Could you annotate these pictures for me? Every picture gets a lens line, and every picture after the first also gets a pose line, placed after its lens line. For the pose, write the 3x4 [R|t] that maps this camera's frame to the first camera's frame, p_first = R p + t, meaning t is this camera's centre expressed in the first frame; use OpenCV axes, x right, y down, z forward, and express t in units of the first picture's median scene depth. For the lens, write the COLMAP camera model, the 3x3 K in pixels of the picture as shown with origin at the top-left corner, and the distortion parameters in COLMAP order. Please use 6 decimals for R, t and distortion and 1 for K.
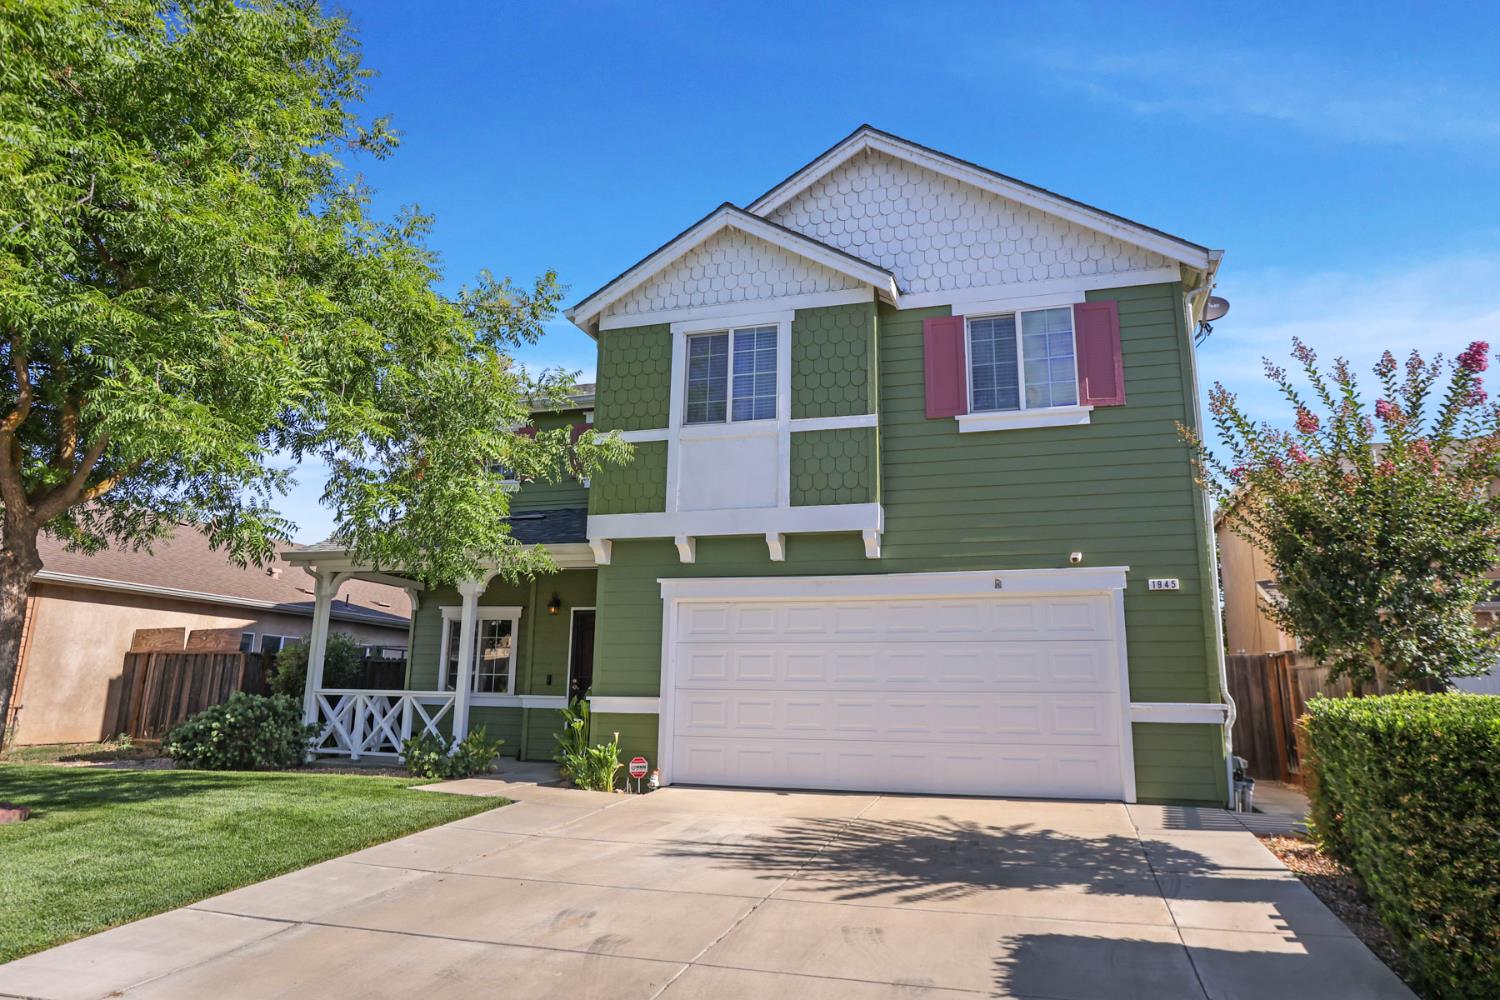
lens RADIAL K [[960.7, 0, 750.0], [0, 960.7, 500.0], [0, 0, 1]] dist [-0.048395, -0.000450]
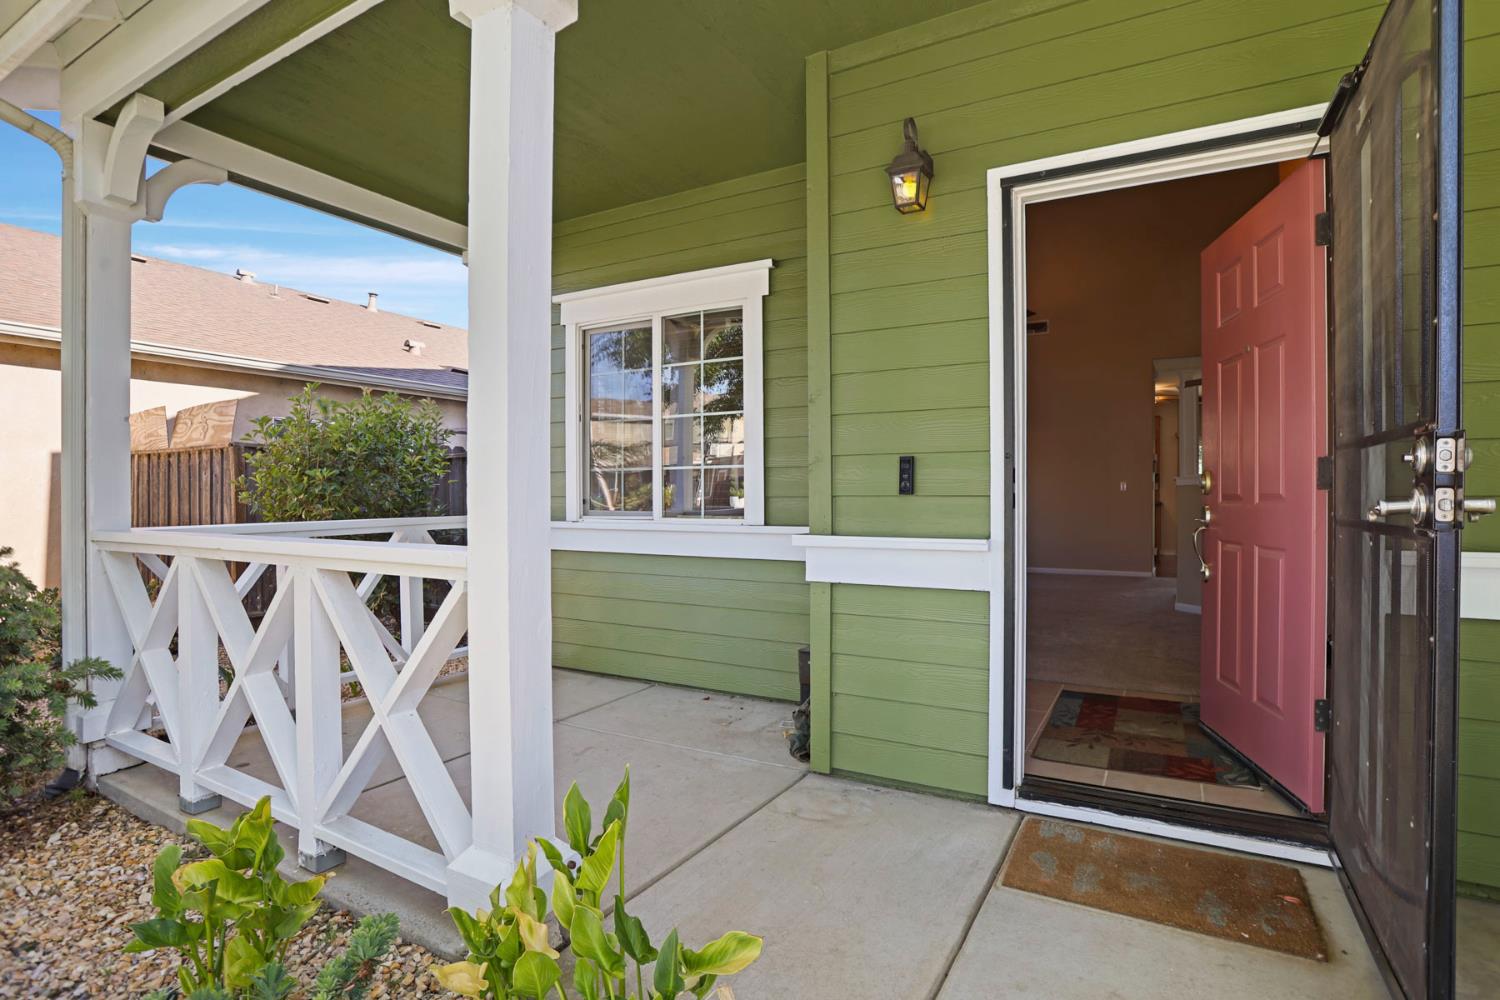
lens RADIAL K [[729.4, 0, 759.1], [0, 729.4, 490.3], [0, 0, 1]] dist [-0.080702, 0.035874]
pose [[0.980931, -0.022118, -0.193093, -0.231203], [0.061757, 0.977485, 0.201766, 0.166052], [0.184283, -0.209844, 0.960211, 0.887448]]
